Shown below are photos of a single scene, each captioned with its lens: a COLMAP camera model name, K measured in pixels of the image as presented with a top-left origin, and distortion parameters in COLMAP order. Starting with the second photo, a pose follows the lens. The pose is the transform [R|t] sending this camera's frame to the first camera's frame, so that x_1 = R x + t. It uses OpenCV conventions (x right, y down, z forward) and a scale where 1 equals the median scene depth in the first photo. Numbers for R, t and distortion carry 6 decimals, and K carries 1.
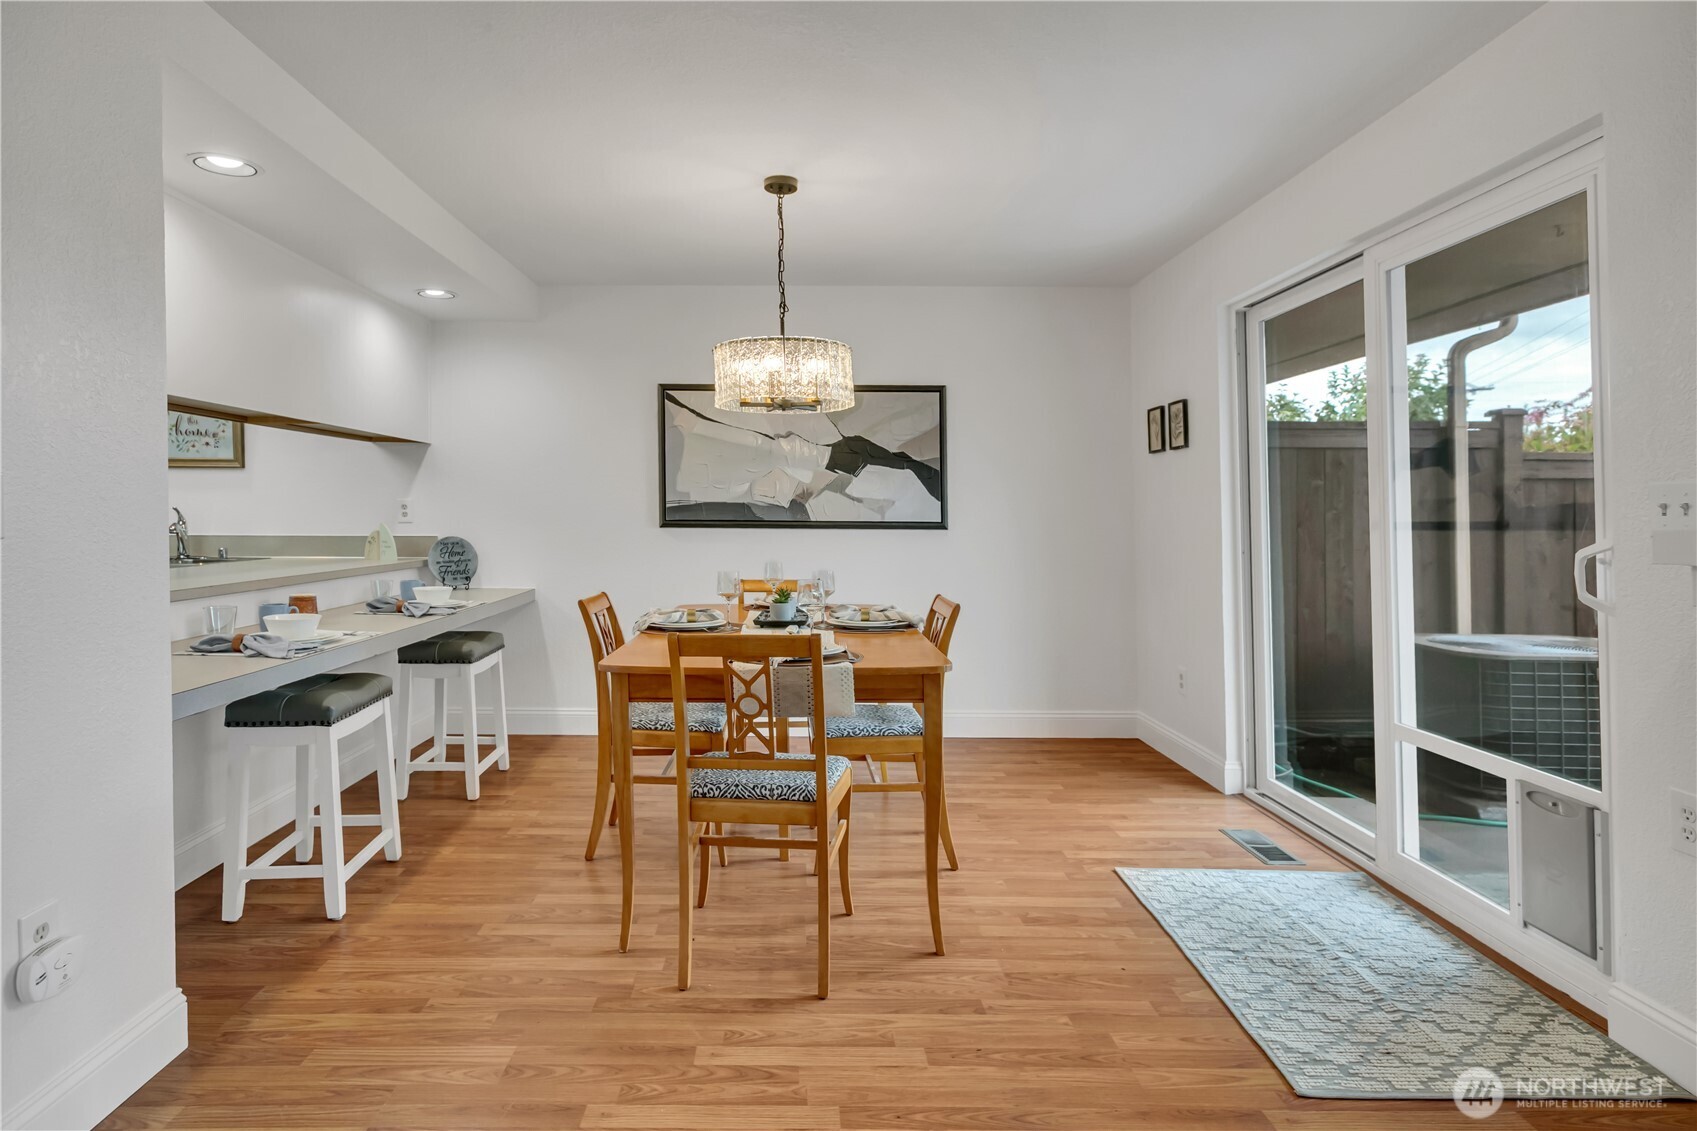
lens RADIAL K [[905.1, 0, 783.4], [0, 905.1, 519.4], [0, 0, 1]] dist [-0.003197, -0.001297]
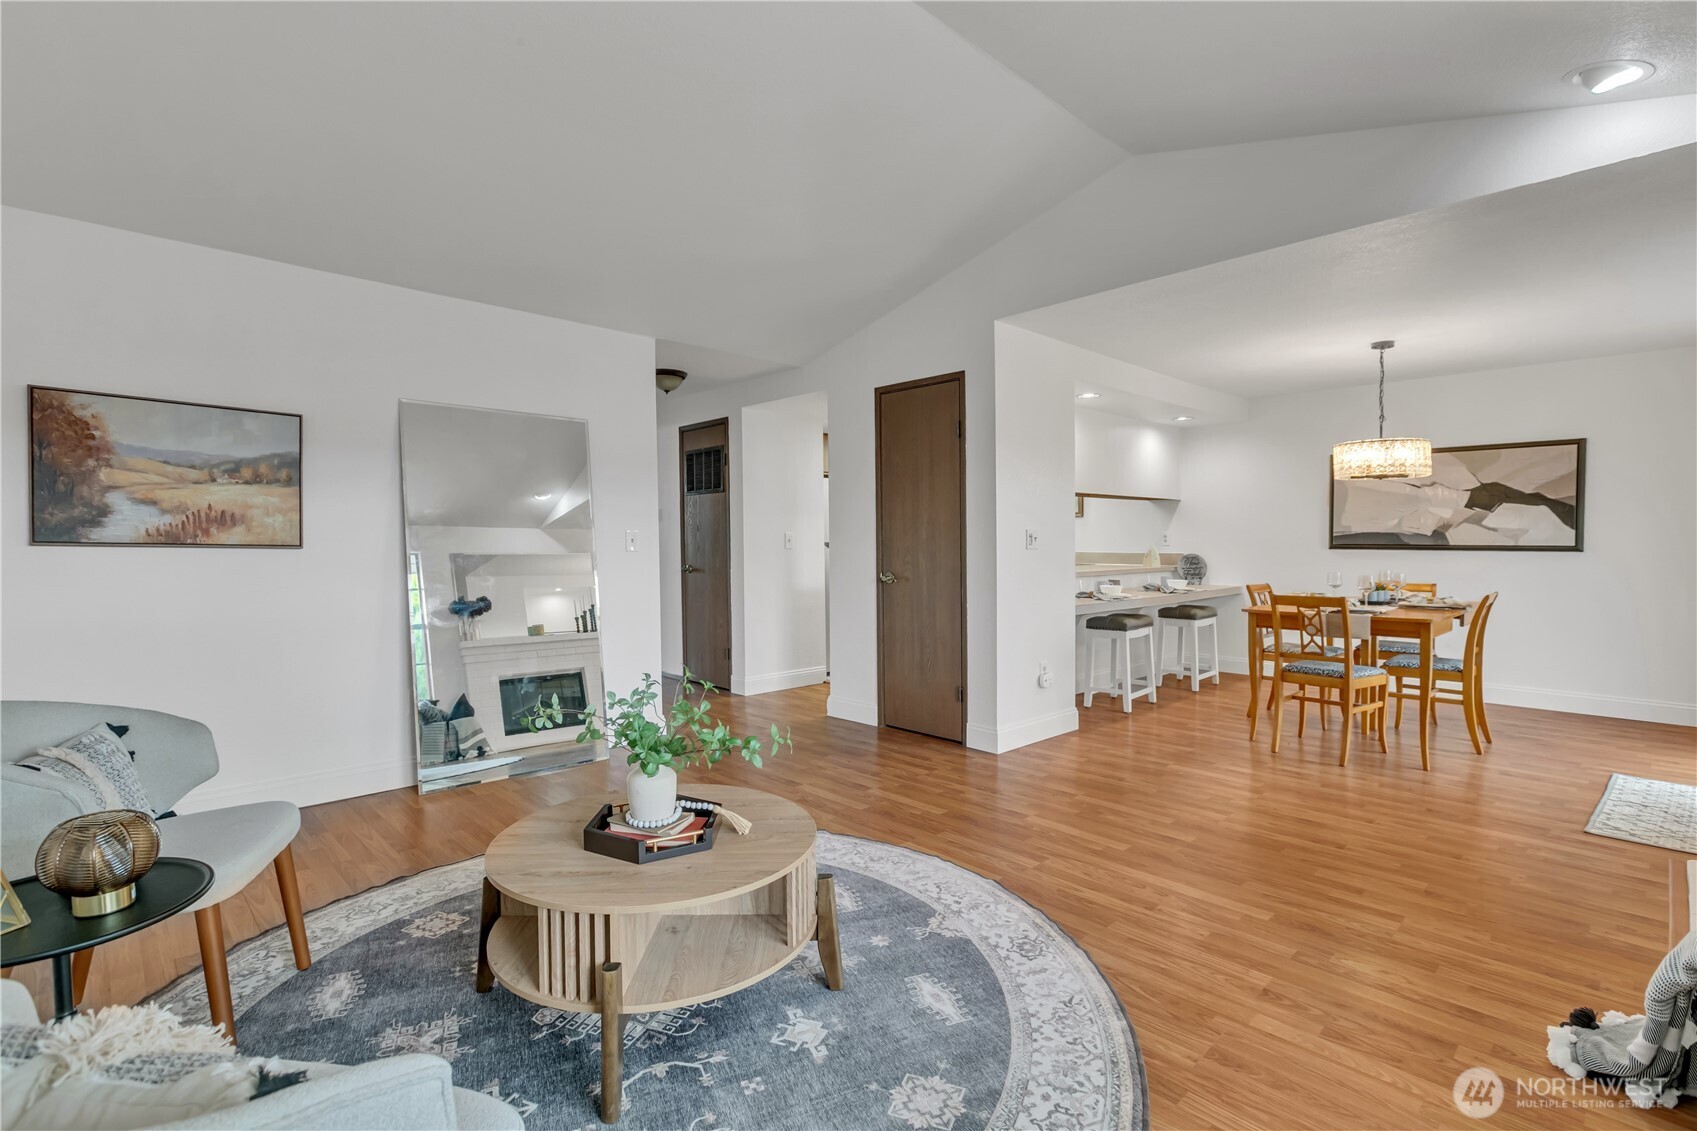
lens RADIAL K [[785.8, 0, 857.5], [0, 785.8, 569.9], [0, 0, 1]] dist [-0.000974, 0.000363]
pose [[0.704682, 0.022502, -0.709166, 0.322758], [0.000528, 0.999480, 0.032239, 0.000896], [0.709523, -0.023093, 0.704304, -0.664893]]
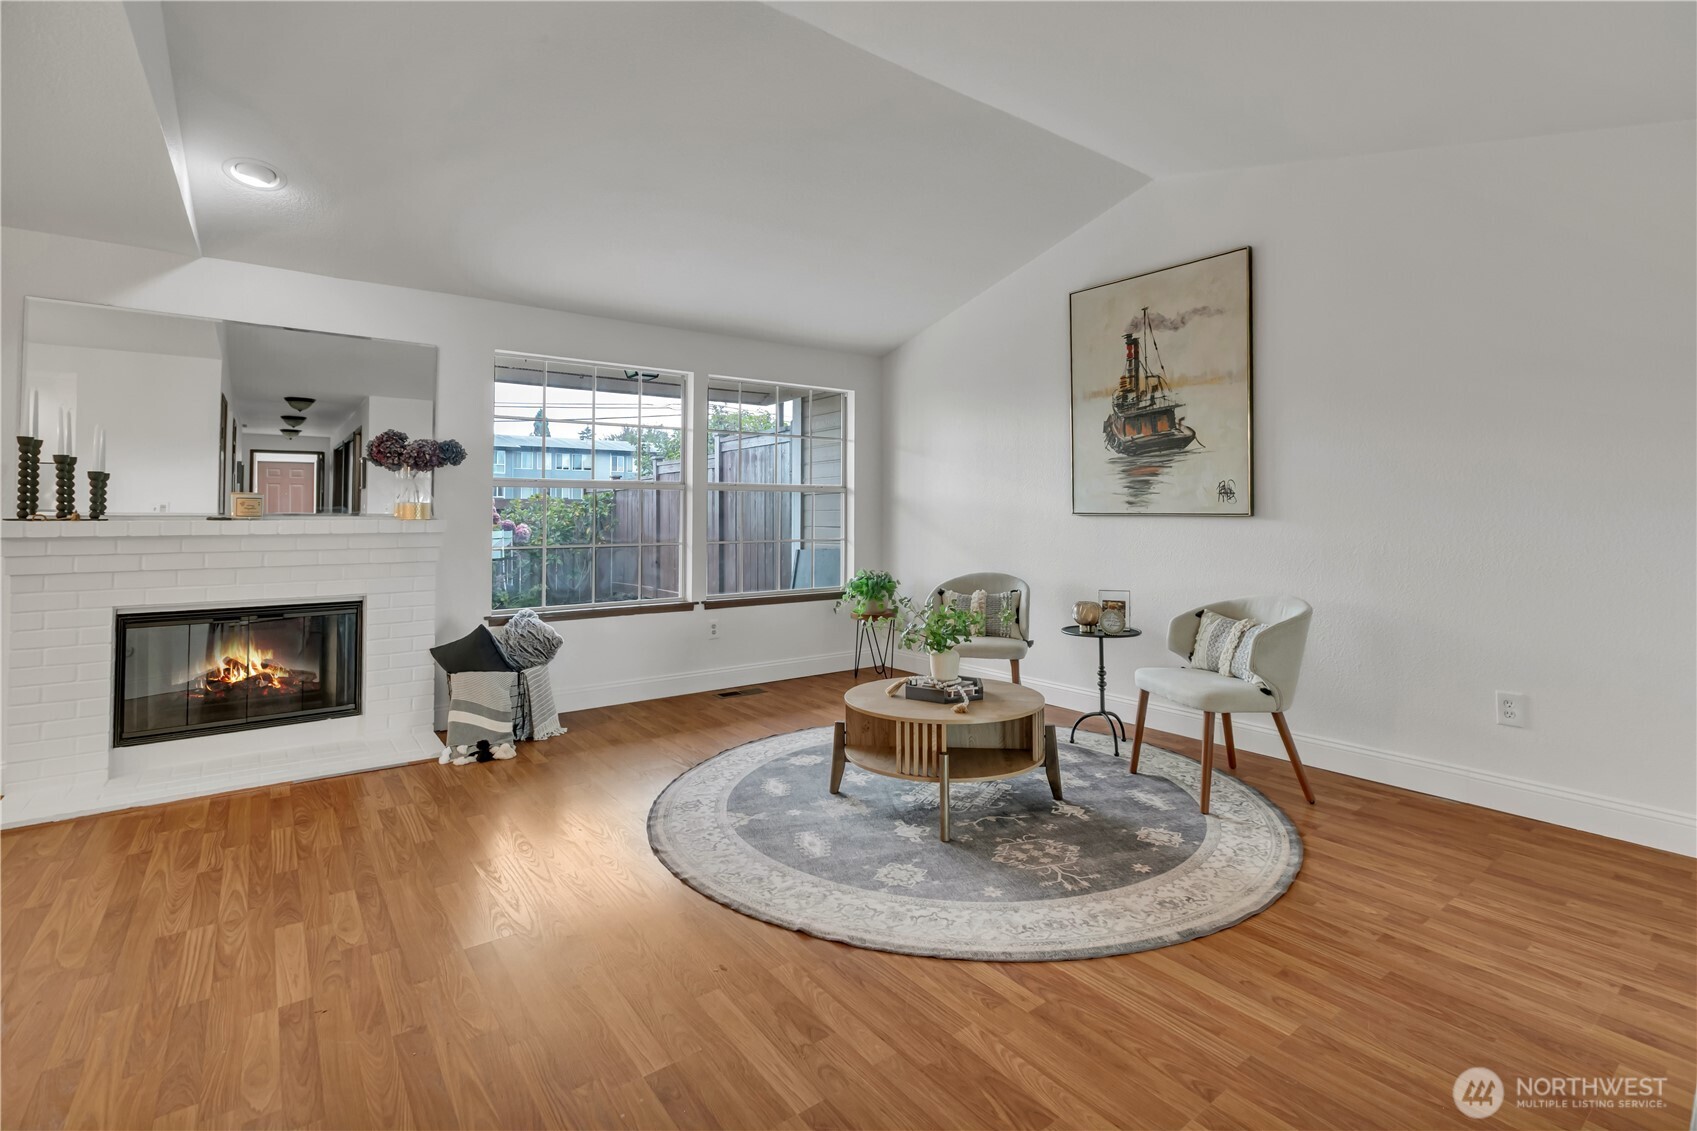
lens RADIAL K [[791.7, 0, 851.9], [0, 791.7, 489.4], [0, 0, 1]] dist [-0.001323, 0.000857]
pose [[-0.603137, 0.024203, 0.797270, -0.801304], [0.003228, 0.999605, -0.027904, -0.002111], [-0.797631, -0.014257, -0.602977, 0.232173]]
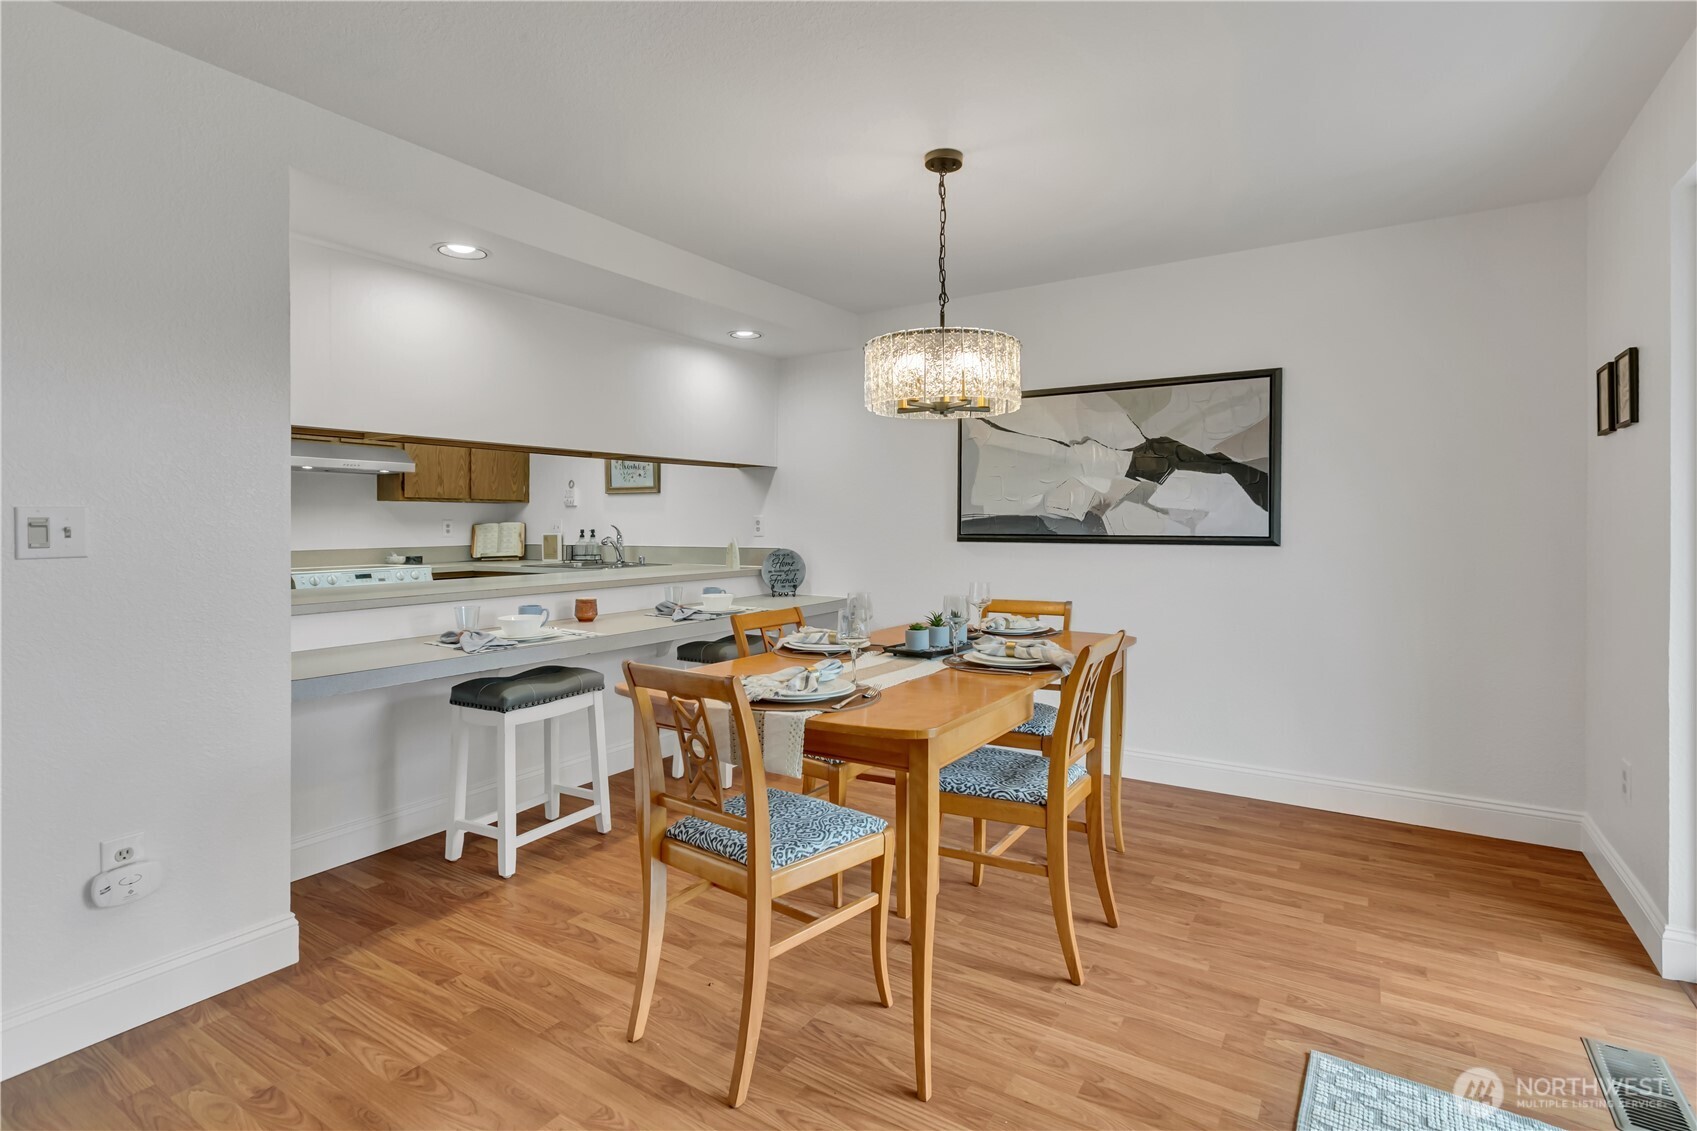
lens RADIAL K [[809.4, 0, 866.1], [0, 809.4, 535.7], [0, 0, 1]] dist [-0.000330, 0.000601]
pose [[0.851352, 0.001121, -0.524594, 0.322627], [0.003958, 0.999956, 0.008560, -0.007258], [0.524580, -0.009364, 0.851310, 0.248209]]
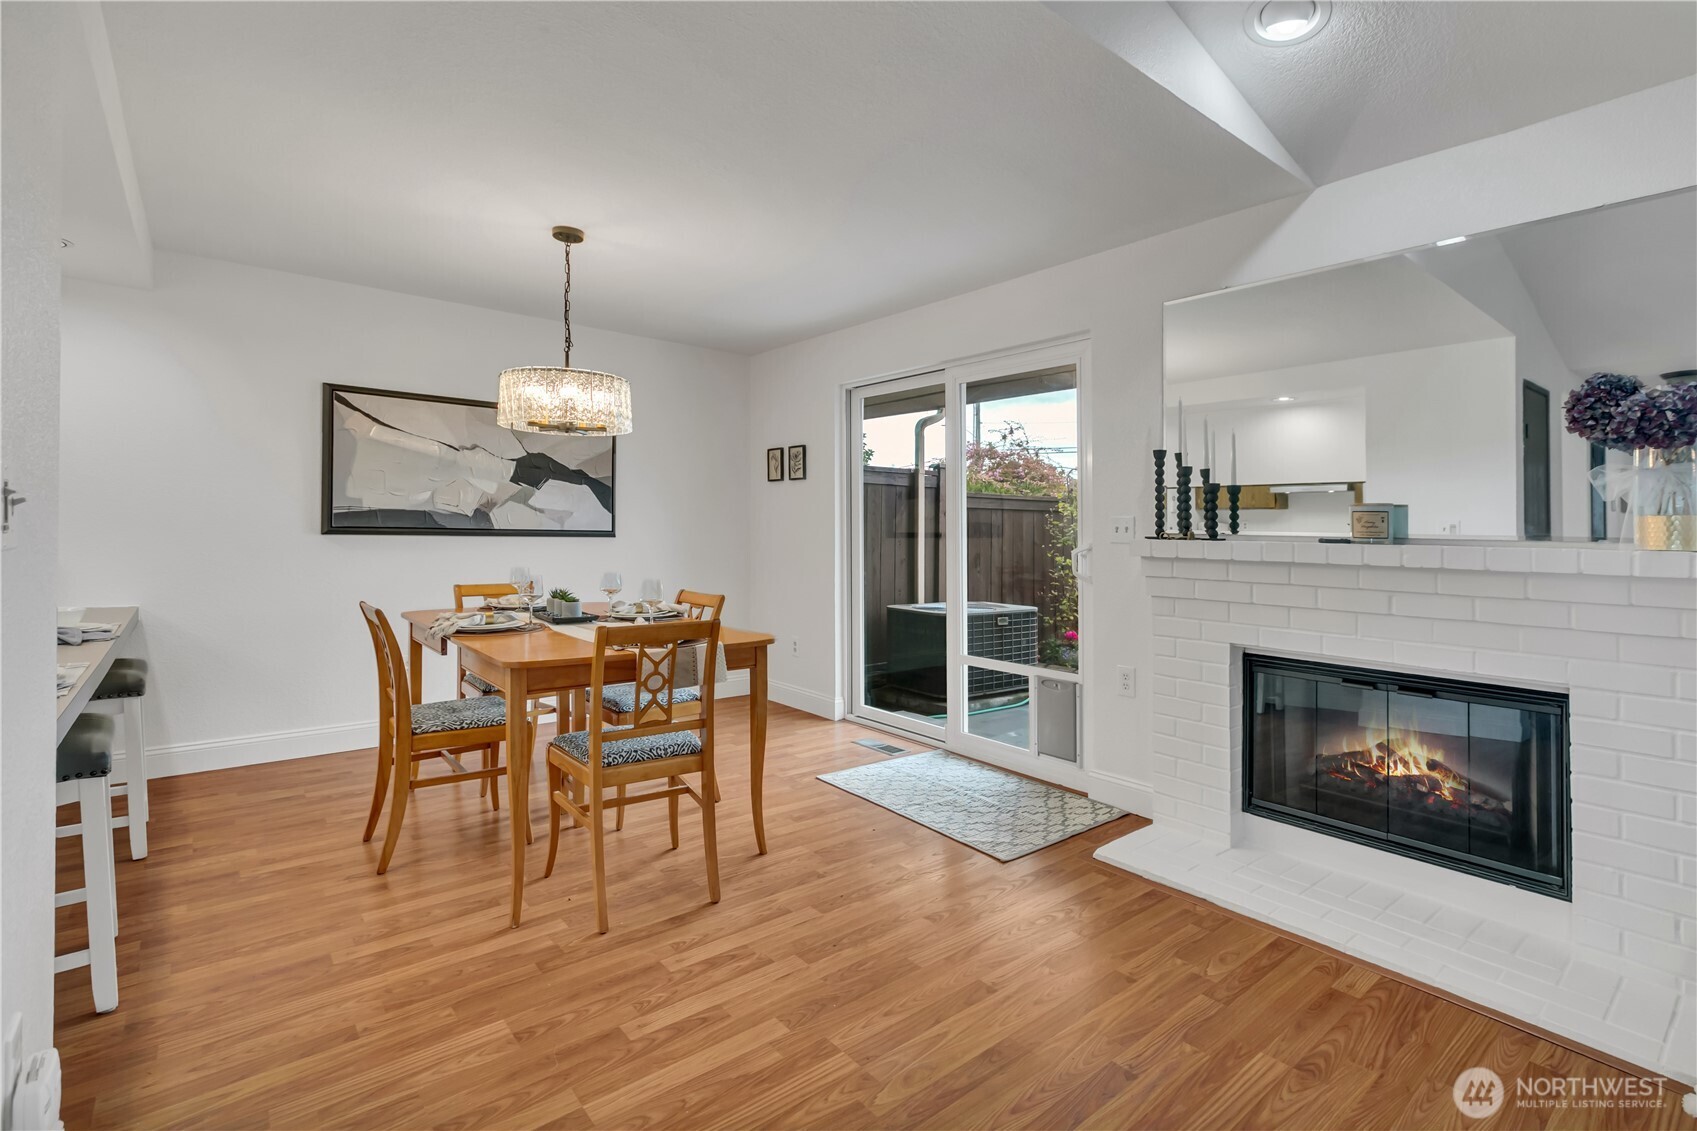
lens RADIAL K [[789.7, 0, 869.7], [0, 789.7, 515.4], [0, 0, 1]] dist [0.000210, 0.000118]
pose [[0.760108, 0.019400, 0.649507, -0.313177], [-0.009476, 0.999779, -0.018774, -0.001274], [-0.649728, 0.008116, 0.760124, -0.000679]]
